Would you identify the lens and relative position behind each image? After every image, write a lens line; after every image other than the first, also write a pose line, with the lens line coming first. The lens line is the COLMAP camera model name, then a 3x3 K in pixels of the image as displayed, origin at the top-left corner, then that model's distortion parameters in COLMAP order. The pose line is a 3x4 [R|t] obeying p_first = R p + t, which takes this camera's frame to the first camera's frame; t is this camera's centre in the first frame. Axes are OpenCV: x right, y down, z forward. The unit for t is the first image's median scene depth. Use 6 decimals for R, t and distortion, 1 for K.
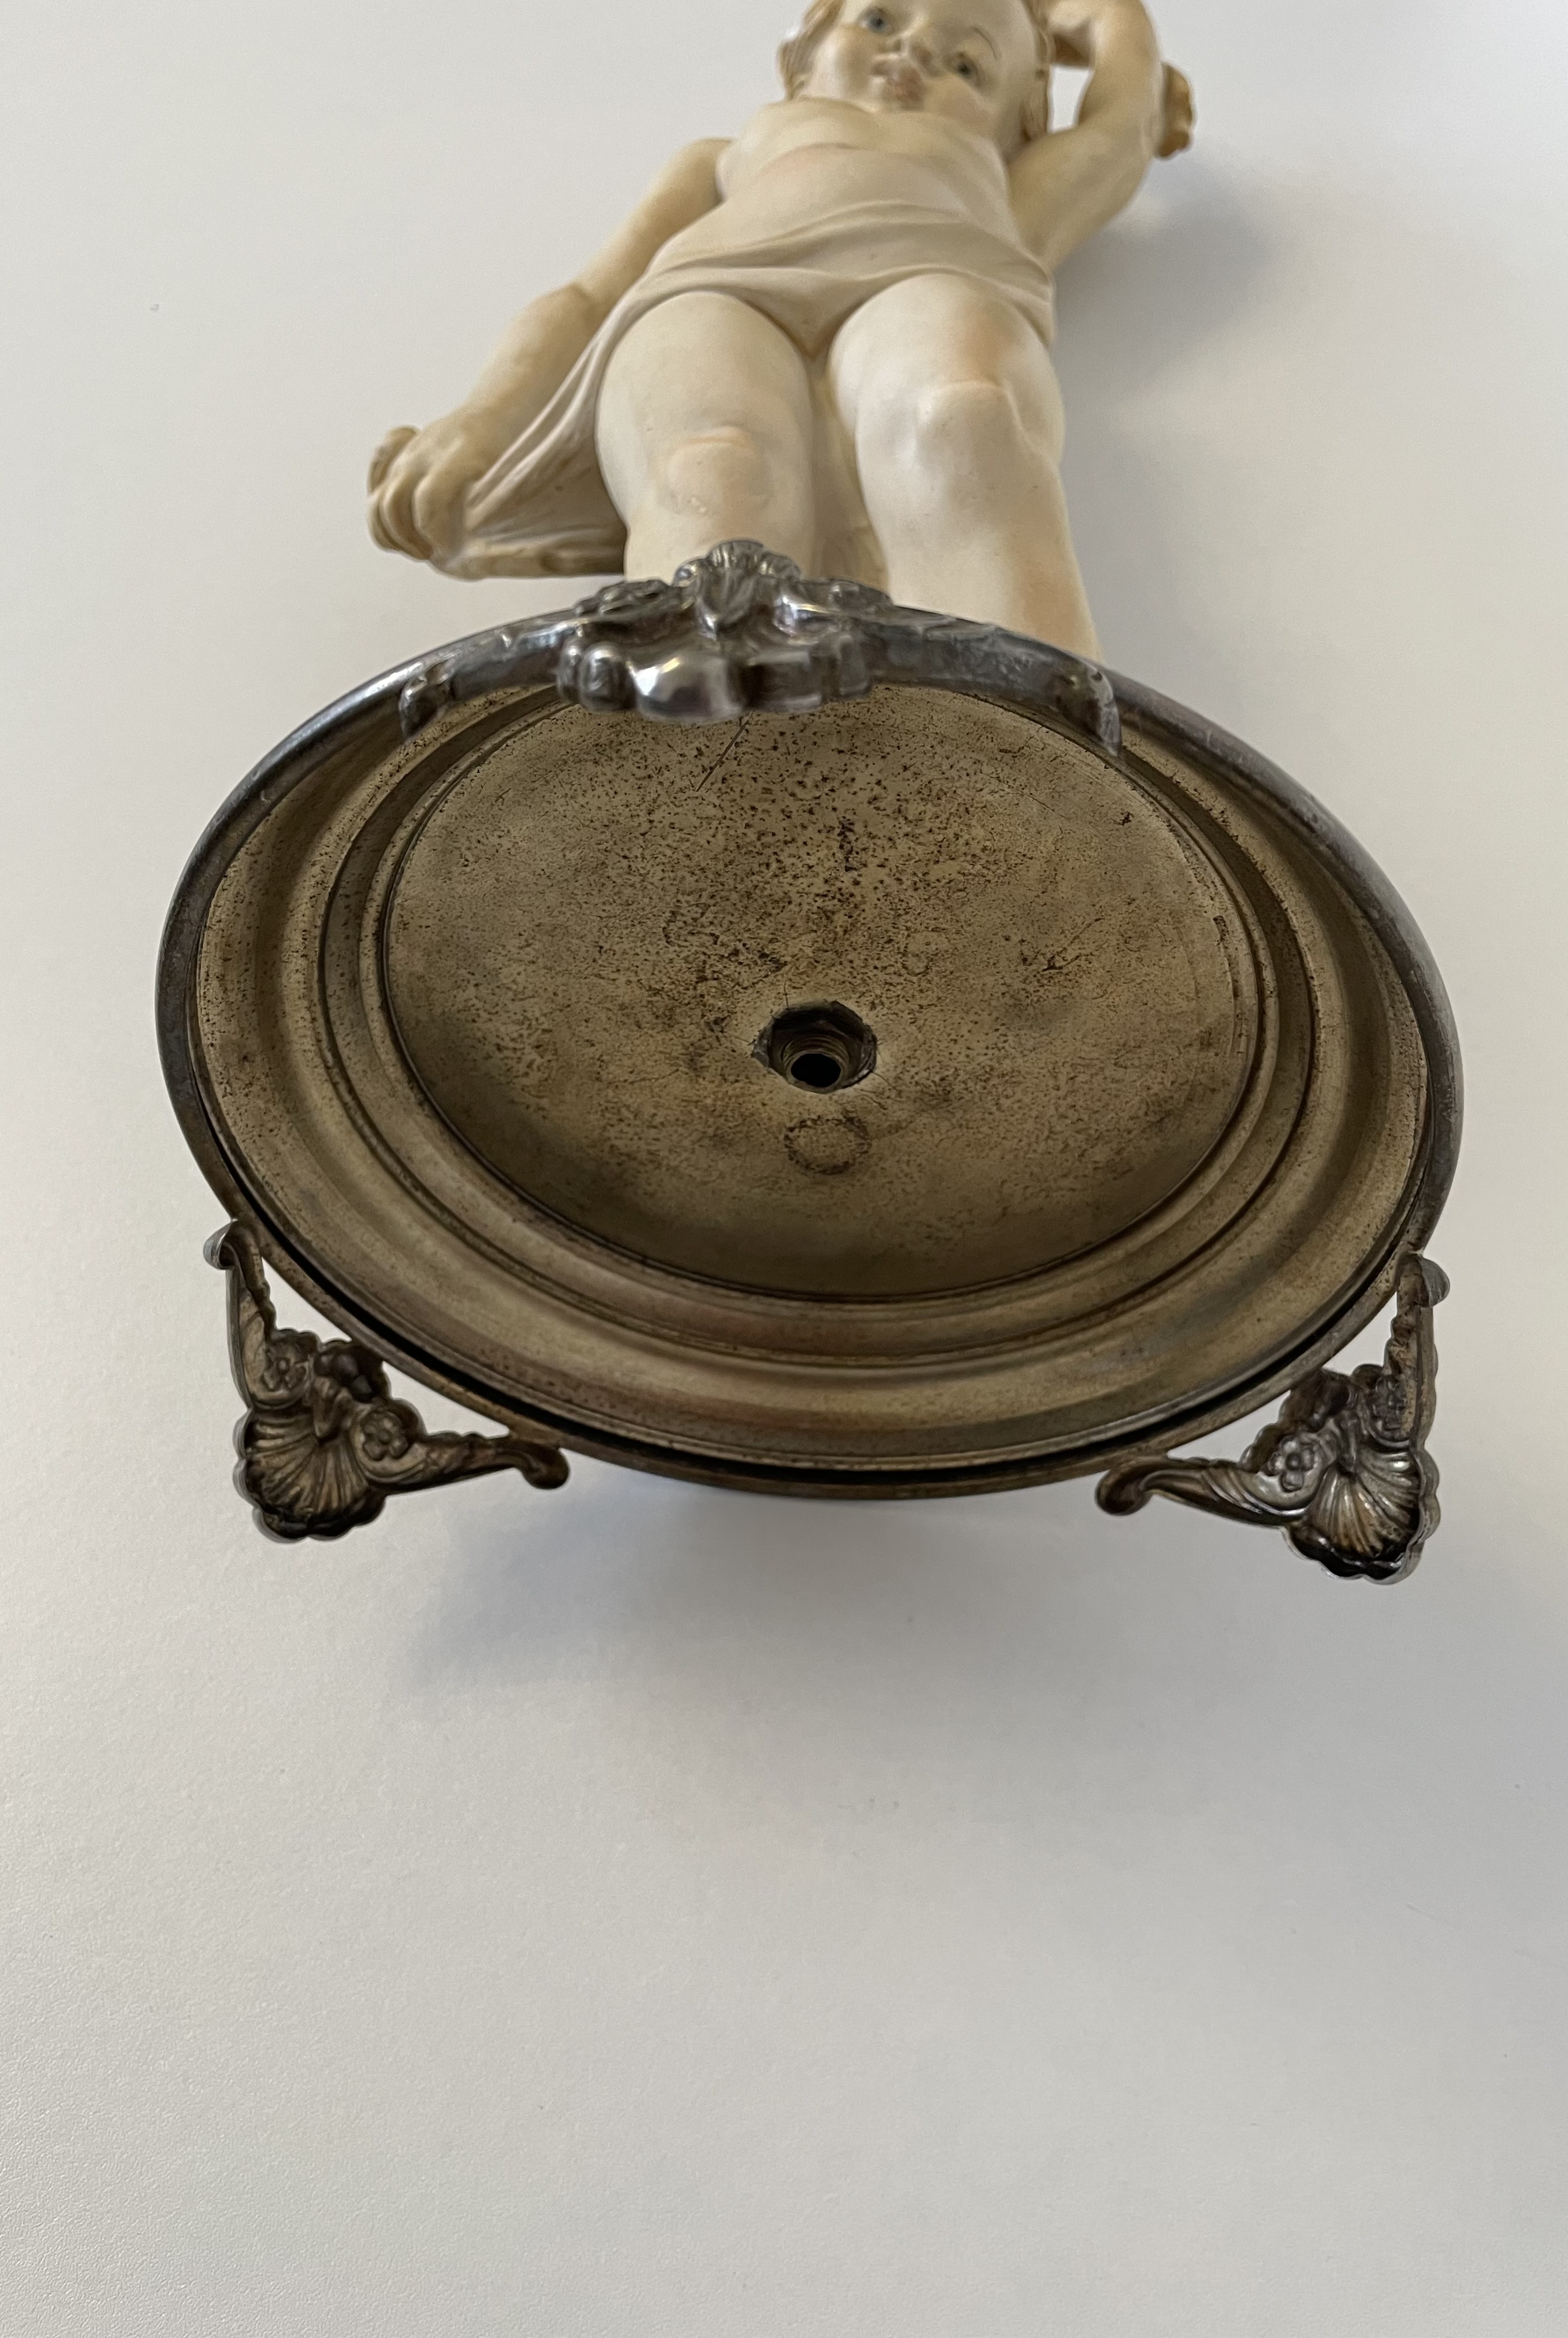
lens RADIAL K [[1869.3, 0, 784.0], [0, 1869.3, 1169.0], [0, 0, 1]] dist [0.038074, -0.115540]
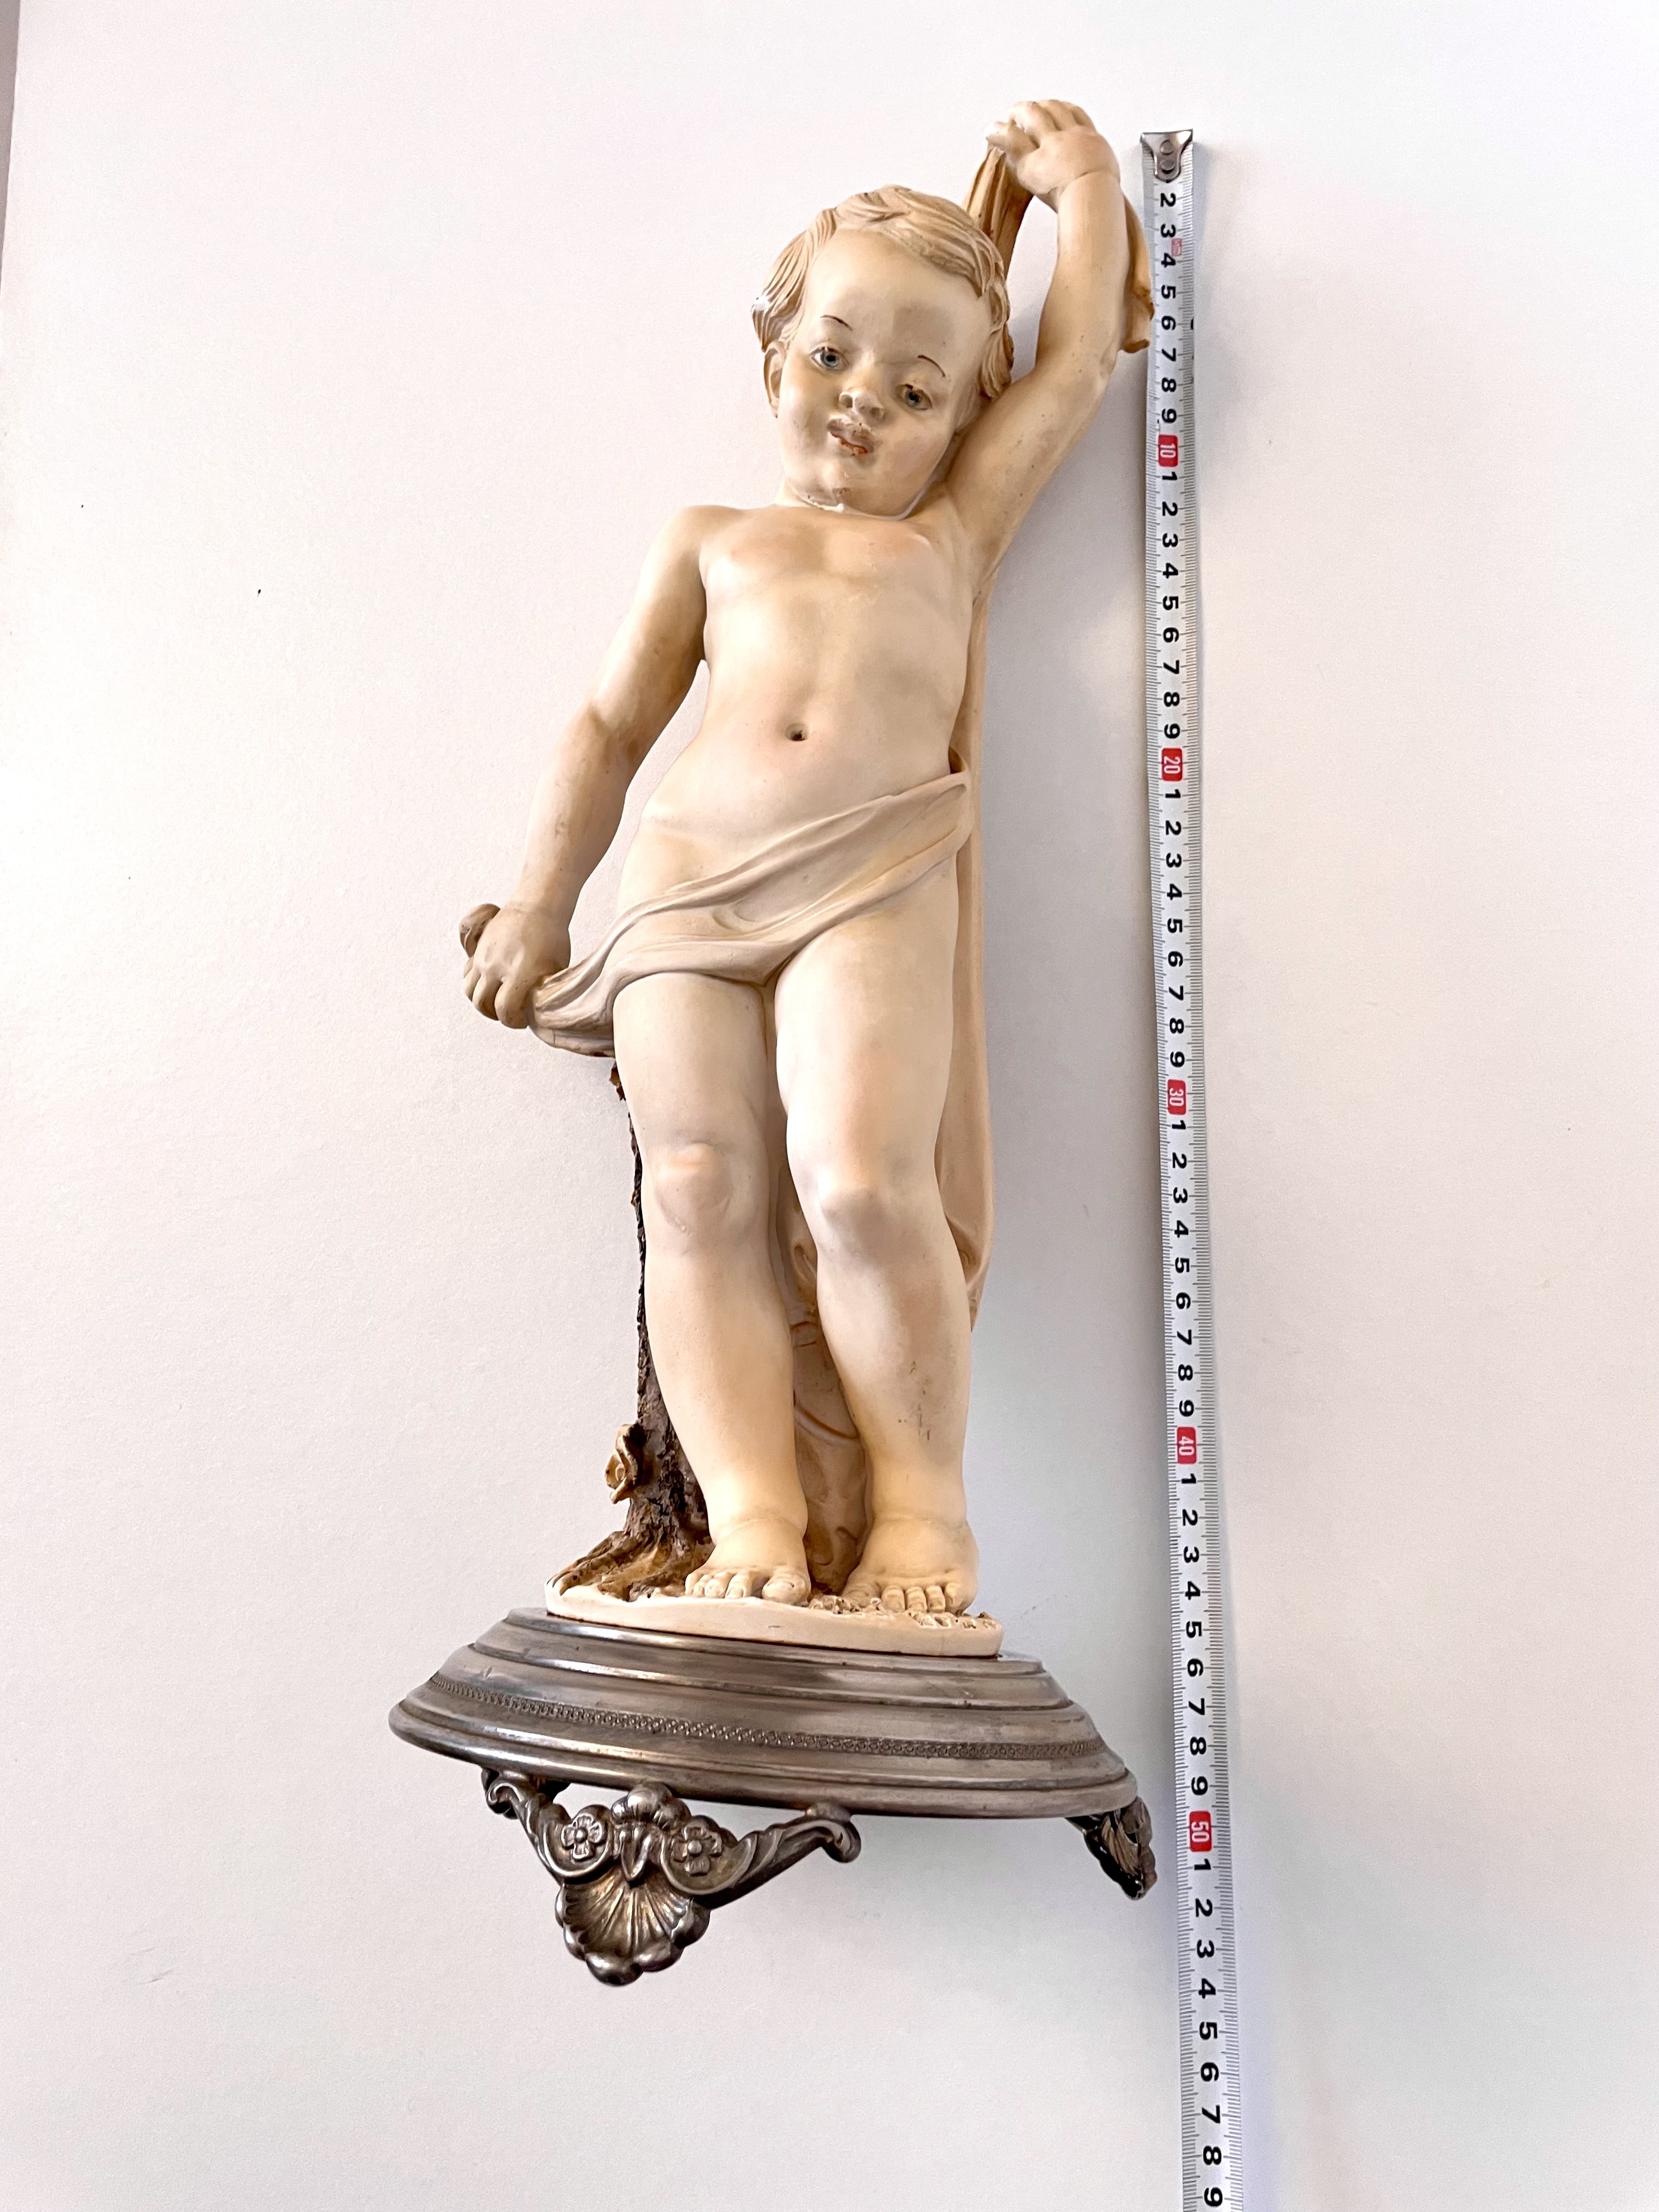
lens RADIAL K [[1733.2, 0, 826.1], [0, 1733.2, 1114.5], [0, 0, 1]] dist [0.077467, -0.148568]
pose [[0.989873, -0.044644, -0.134755, 0.197085], [0.098313, 0.900364, 0.423886, -0.776310], [0.102405, -0.432841, 0.895635, -0.119710]]
